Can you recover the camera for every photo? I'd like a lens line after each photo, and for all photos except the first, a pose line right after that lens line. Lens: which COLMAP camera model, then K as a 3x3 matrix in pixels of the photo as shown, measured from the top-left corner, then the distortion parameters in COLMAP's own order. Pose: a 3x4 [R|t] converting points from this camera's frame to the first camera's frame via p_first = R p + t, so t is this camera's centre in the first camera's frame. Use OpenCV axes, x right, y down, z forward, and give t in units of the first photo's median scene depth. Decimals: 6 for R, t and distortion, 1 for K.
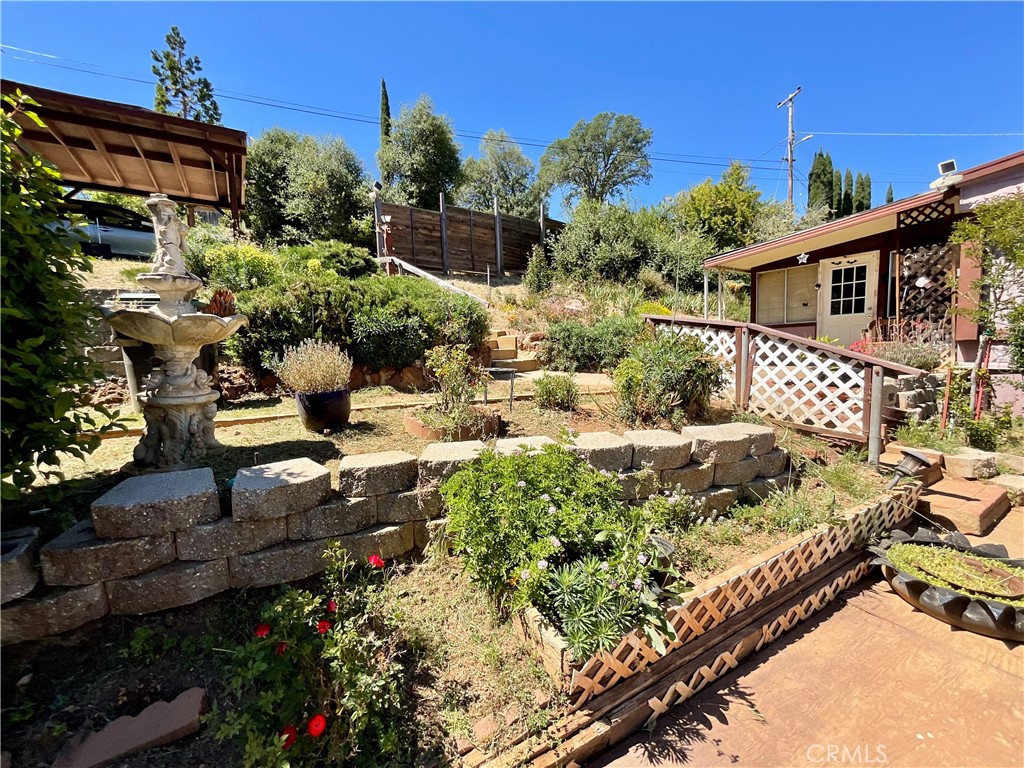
lens RADIAL K [[417.5, 0, 510.3], [0, 417.5, 380.5], [0, 0, 1]] dist [-0.000464, 0.000653]
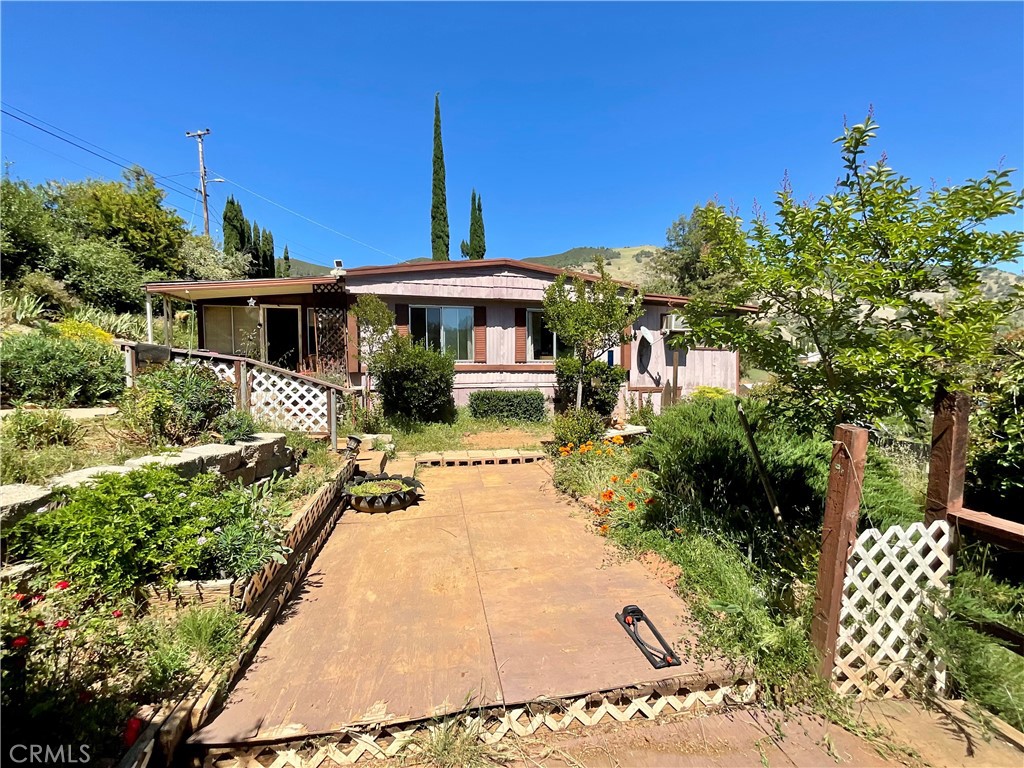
lens RADIAL K [[417.5, 0, 511.5], [0, 417.5, 386.4], [0, 0, 1]] dist [-0.000464, 0.000653]
pose [[0.335213, -0.020703, 0.941915, -0.362606], [0.069428, 0.997583, -0.002781, 0.008845], [-0.939581, 0.066327, 0.335840, -0.186396]]
